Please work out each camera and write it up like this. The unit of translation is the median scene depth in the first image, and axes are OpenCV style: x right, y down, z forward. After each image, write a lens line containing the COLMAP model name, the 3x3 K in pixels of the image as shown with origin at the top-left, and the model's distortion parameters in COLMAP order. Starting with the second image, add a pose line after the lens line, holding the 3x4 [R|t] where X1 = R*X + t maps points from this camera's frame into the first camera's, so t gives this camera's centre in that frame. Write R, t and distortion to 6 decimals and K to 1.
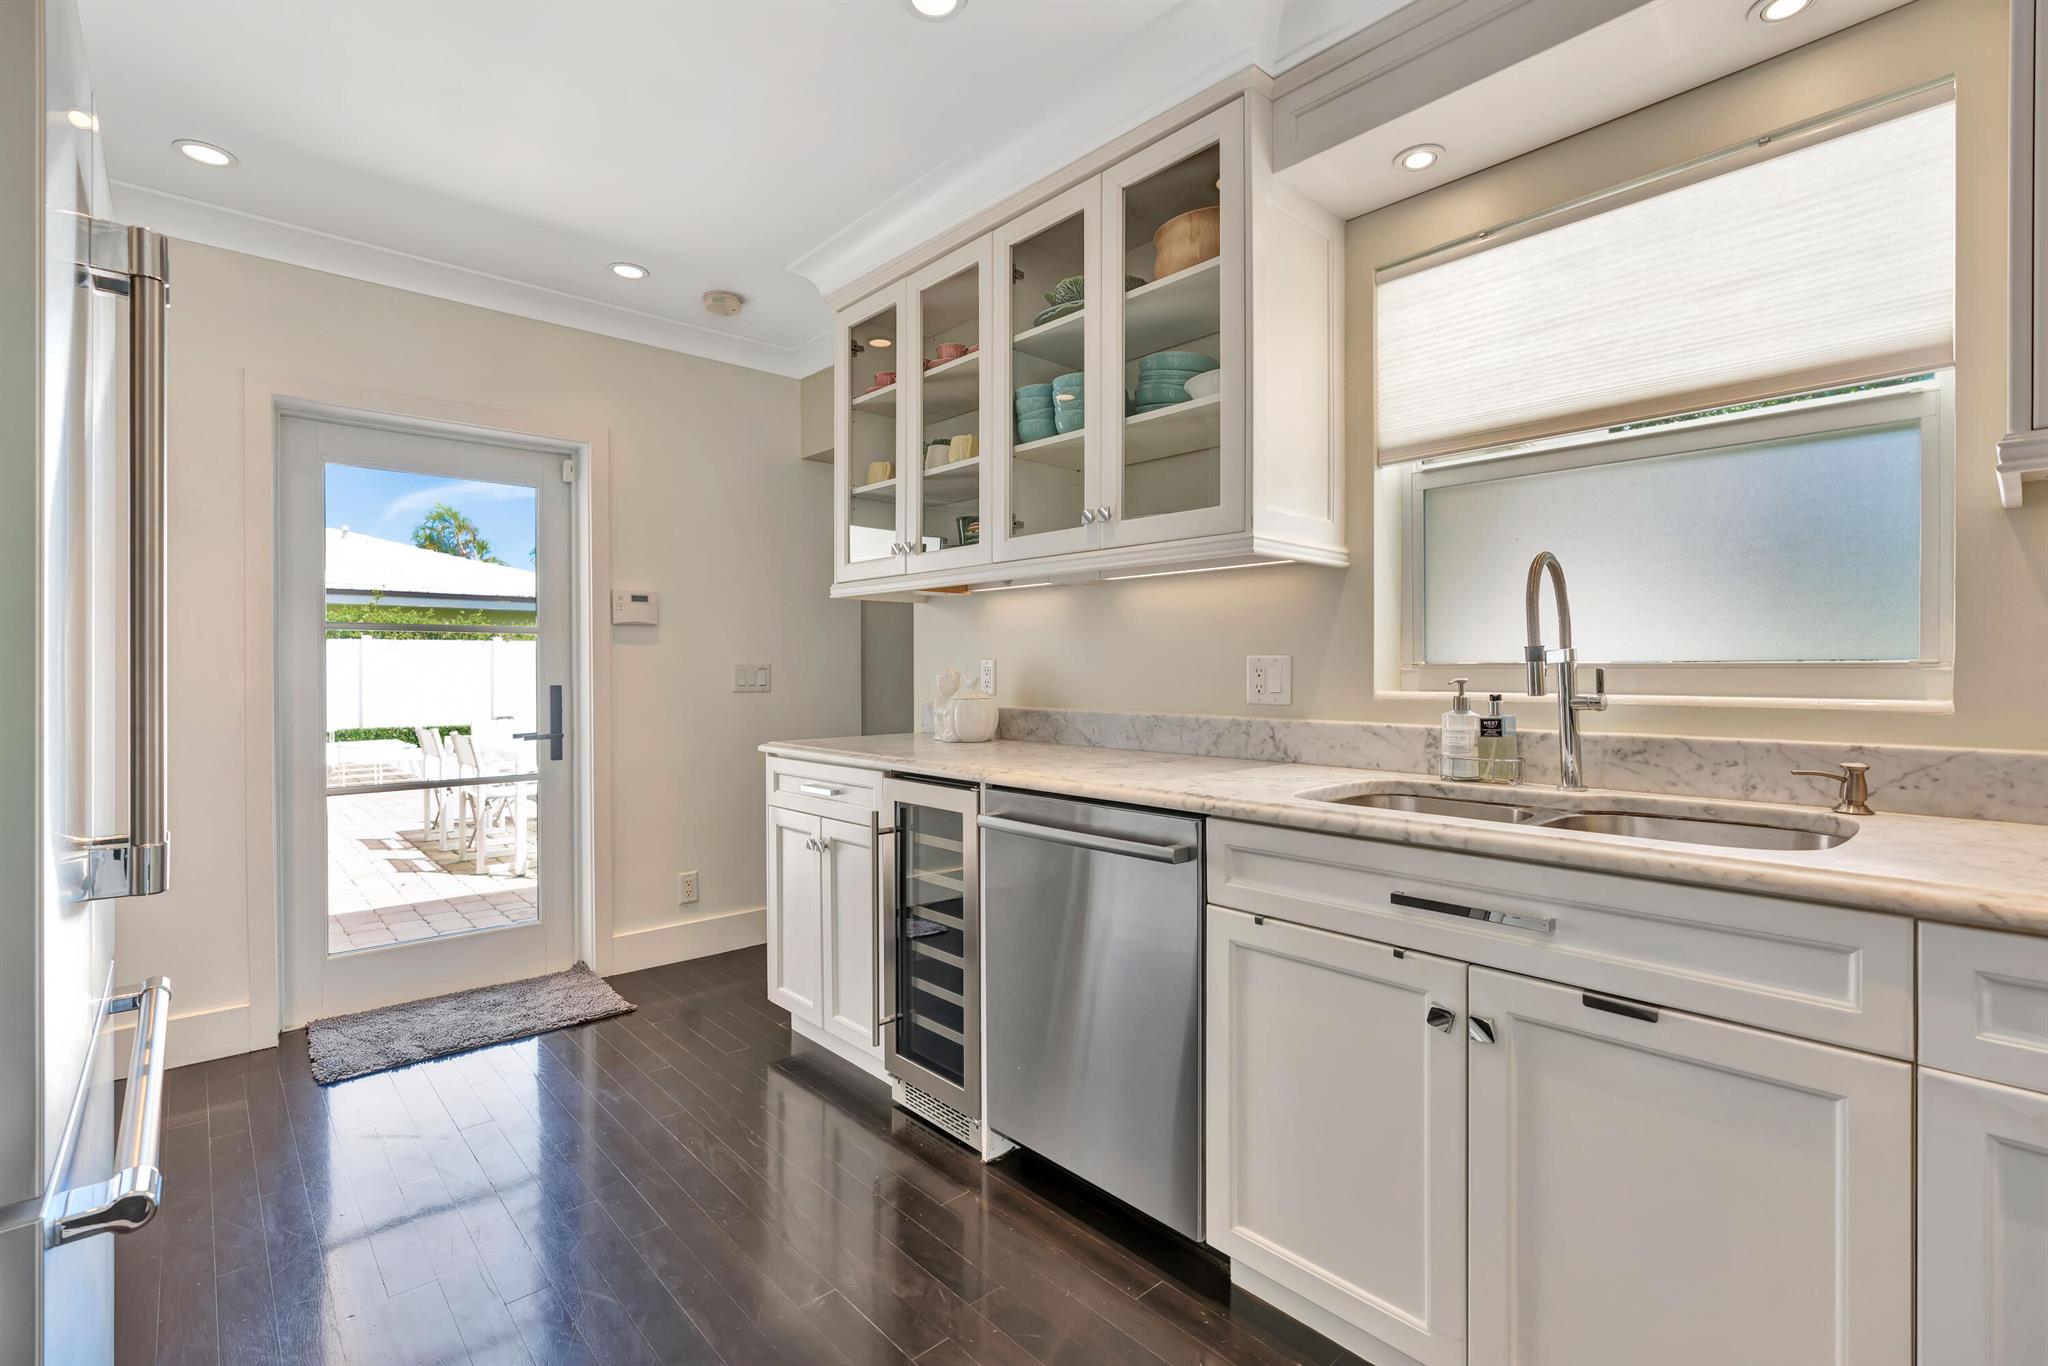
lens RADIAL K [[926.8, 0, 1008.9], [0, 926.8, 675.9], [0, 0, 1]] dist [-0.008027, 0.005285]
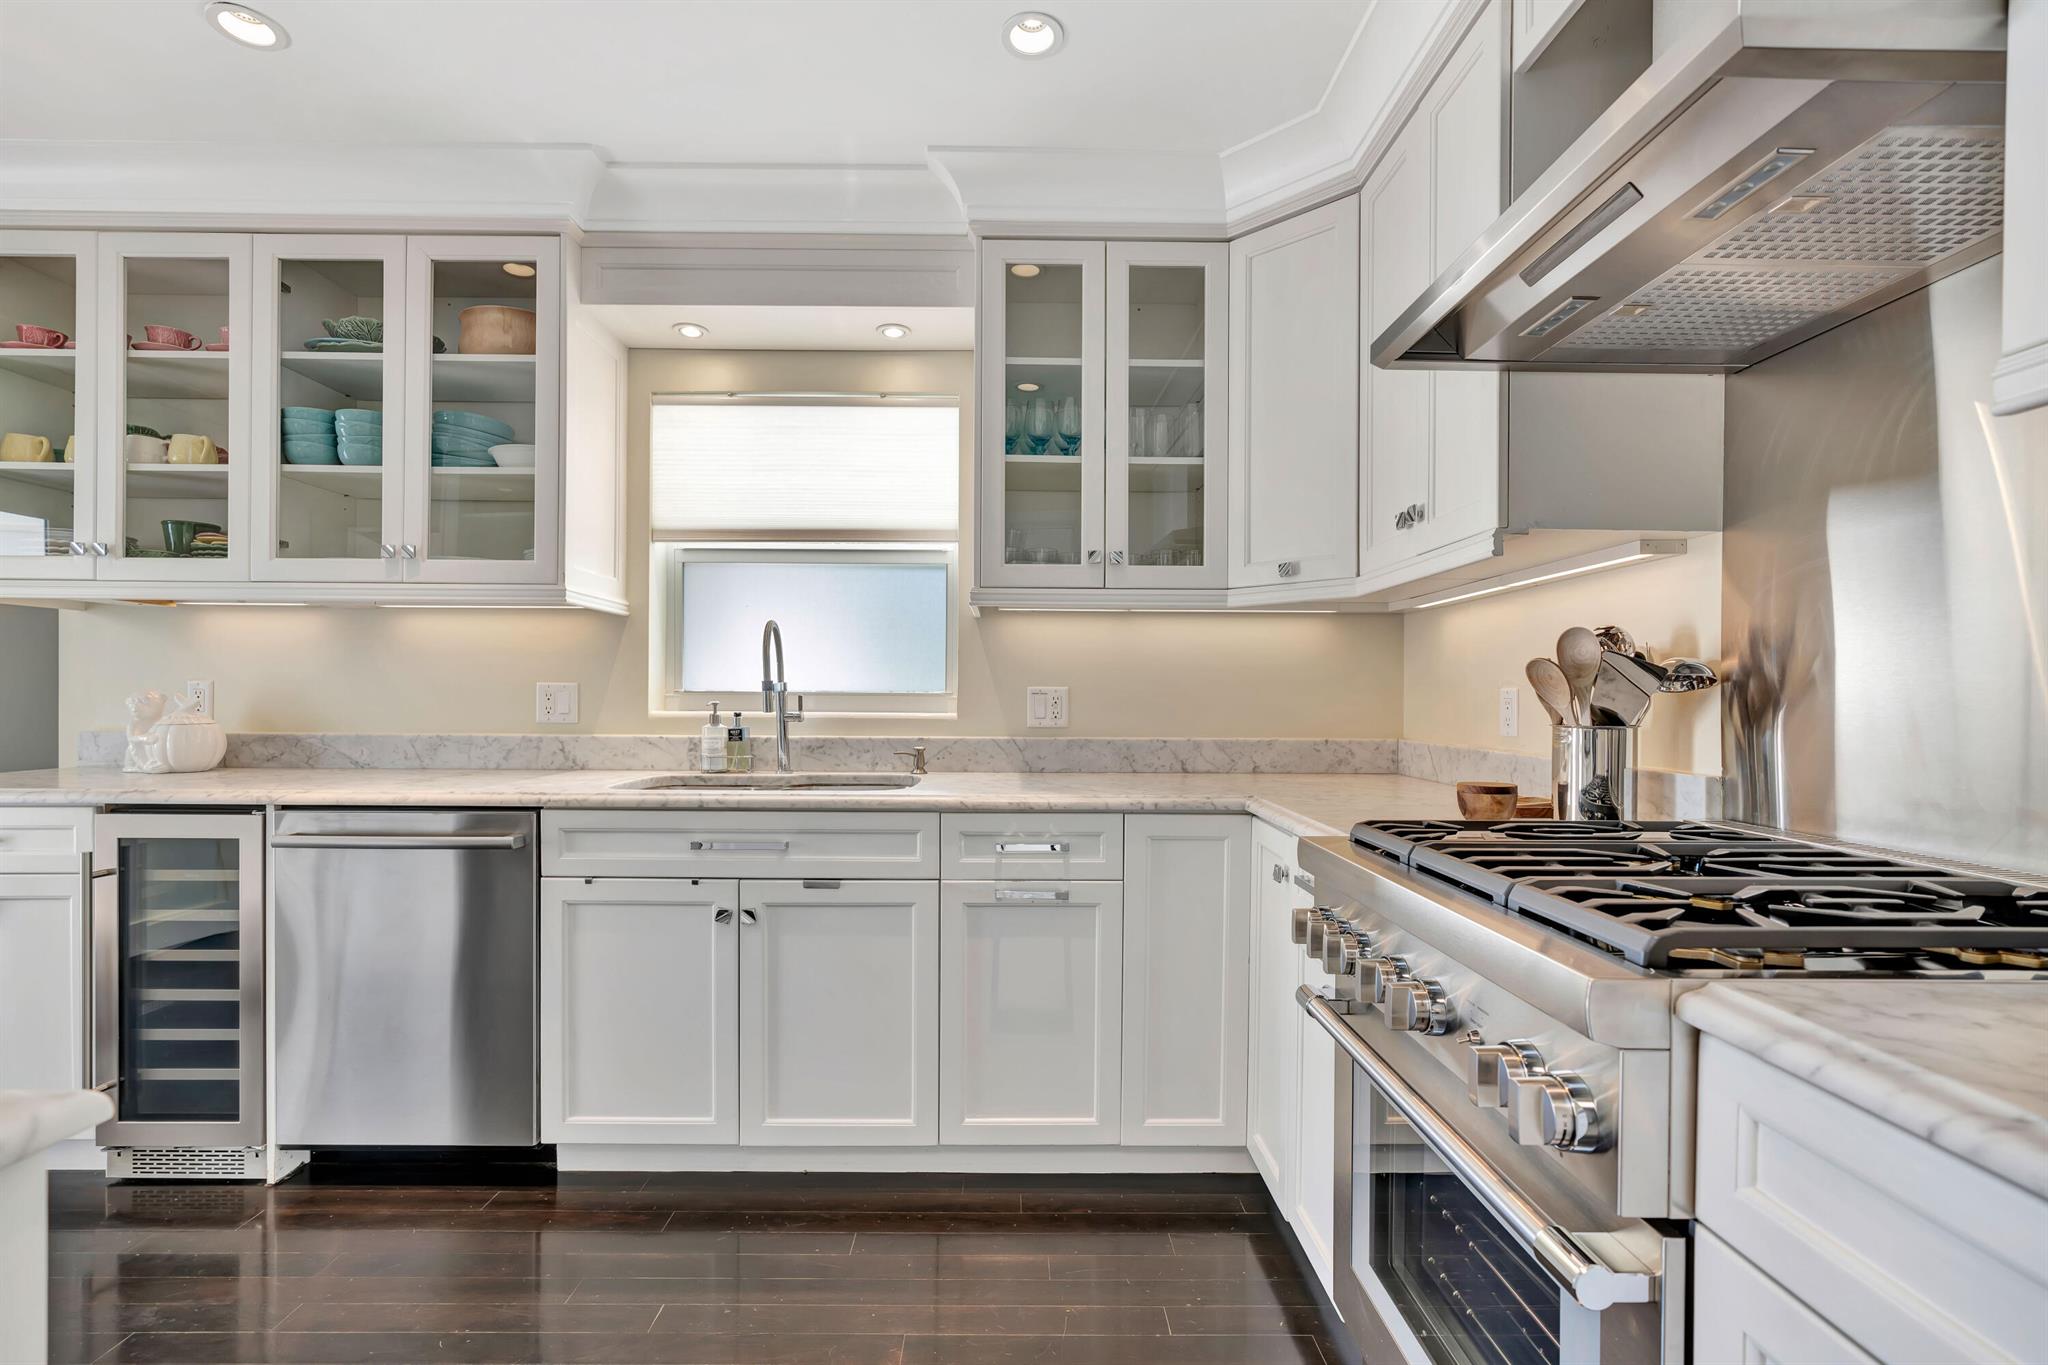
lens RADIAL K [[926.8, 0, 1026.0], [0, 926.8, 698.6], [0, 0, 1]] dist [-0.008027, 0.005285]
pose [[0.655658, 0.004827, 0.755043, -0.247248], [-0.001651, 0.999986, -0.004959, 0.004062], [-0.755056, 0.002005, 0.655657, -0.270022]]
